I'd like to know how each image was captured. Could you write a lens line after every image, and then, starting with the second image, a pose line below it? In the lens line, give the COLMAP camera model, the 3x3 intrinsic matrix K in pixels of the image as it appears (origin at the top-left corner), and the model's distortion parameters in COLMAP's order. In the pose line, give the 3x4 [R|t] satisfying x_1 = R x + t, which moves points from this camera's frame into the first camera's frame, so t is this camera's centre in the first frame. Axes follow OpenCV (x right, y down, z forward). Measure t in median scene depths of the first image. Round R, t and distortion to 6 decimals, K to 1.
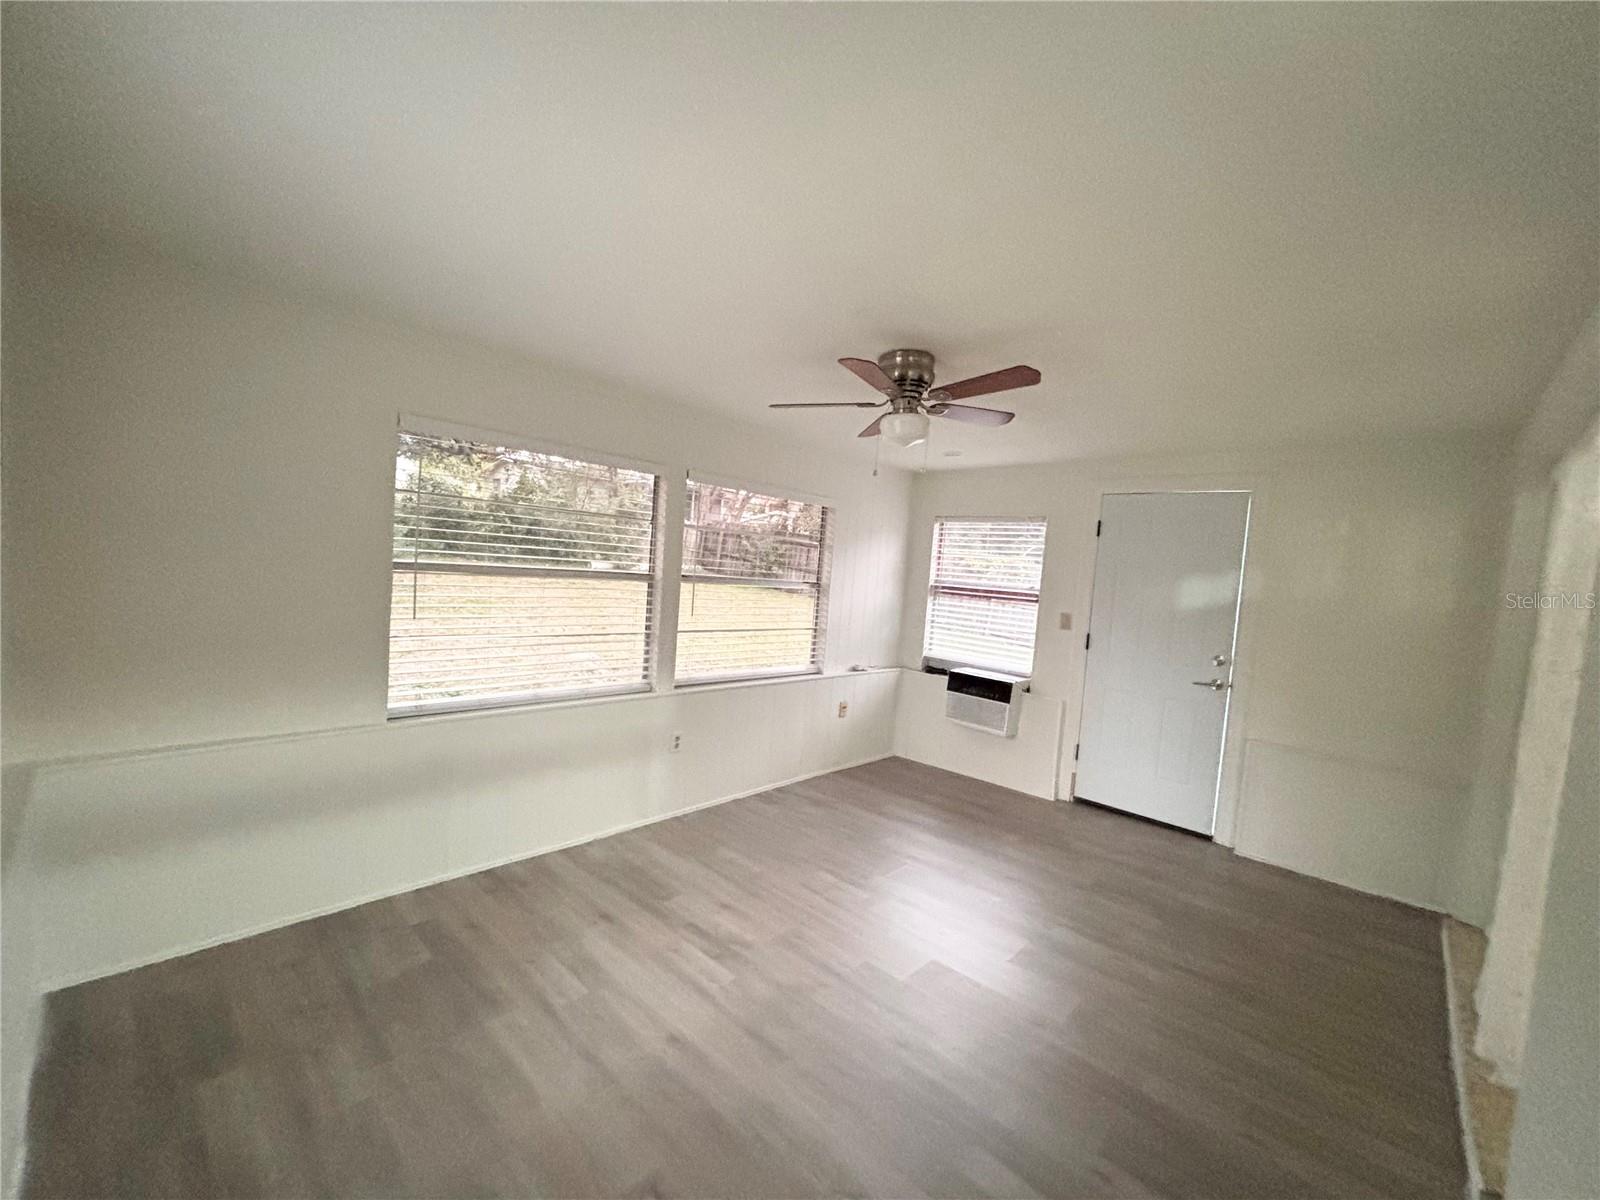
lens RADIAL K [[653.9, 0, 798.5], [0, 653.9, 600.3], [0, 0, 1]] dist [-0.009708, 0.006272]
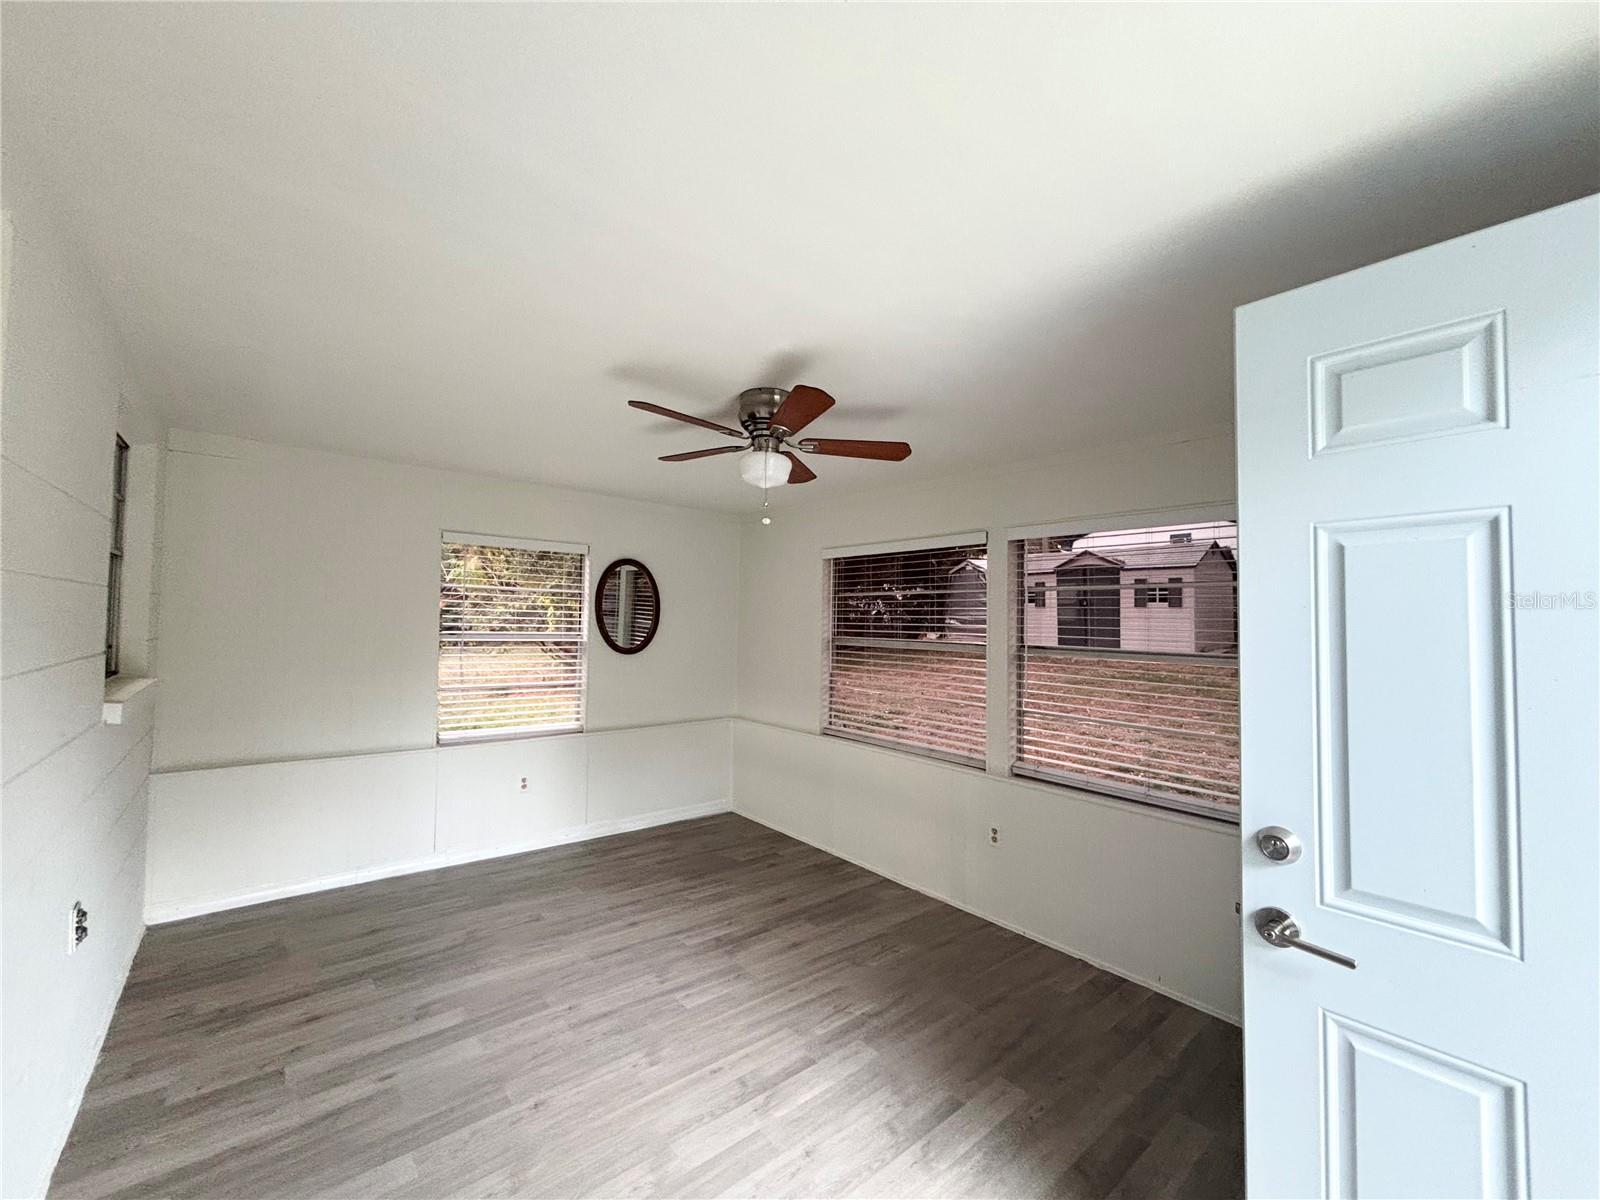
lens RADIAL K [[653.9, 0, 798.5], [0, 653.9, 600.3], [0, 0, 1]] dist [-0.009708, 0.006272]
pose [[-0.124712, -0.097881, -0.987353, 0.995555], [-0.074565, 0.993233, -0.089045, -0.001752], [0.989387, 0.062517, -0.131167, 1.098366]]
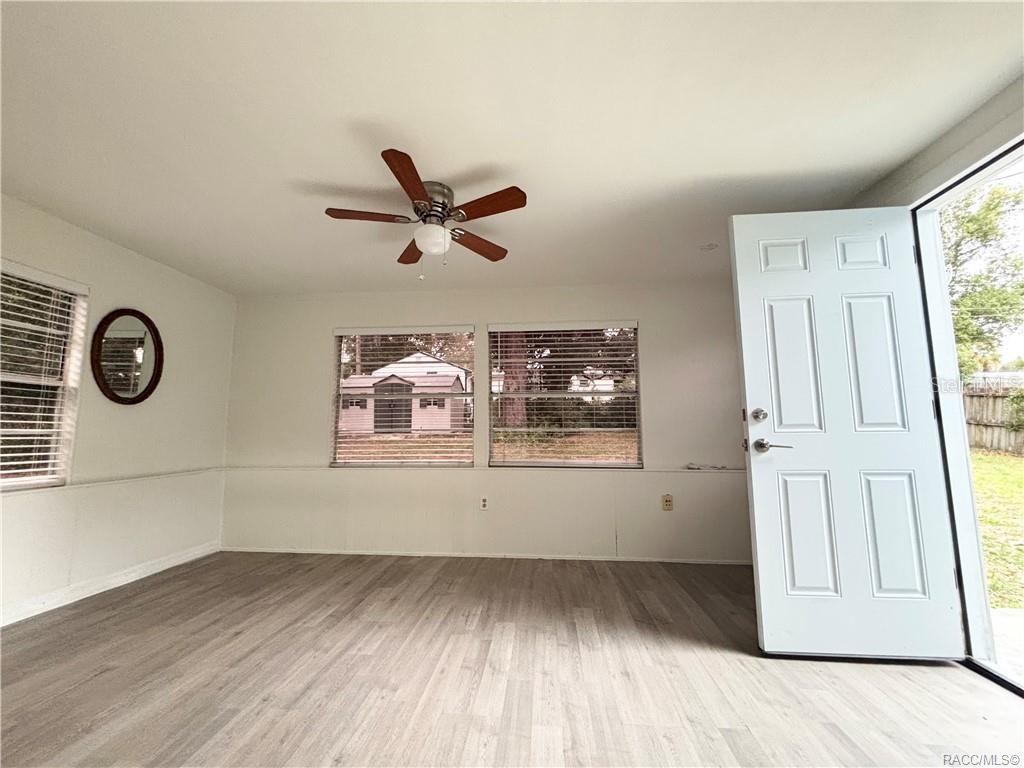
lens RADIAL K [[418.5, 0, 511.0], [0, 418.5, 384.2], [0, 0, 1]] dist [-0.009708, 0.006272]
pose [[0.614946, -0.157617, -0.772656, 0.822941], [0.005805, 0.980699, -0.195436, 0.181574], [0.788548, 0.115697, 0.603992, 0.585792]]
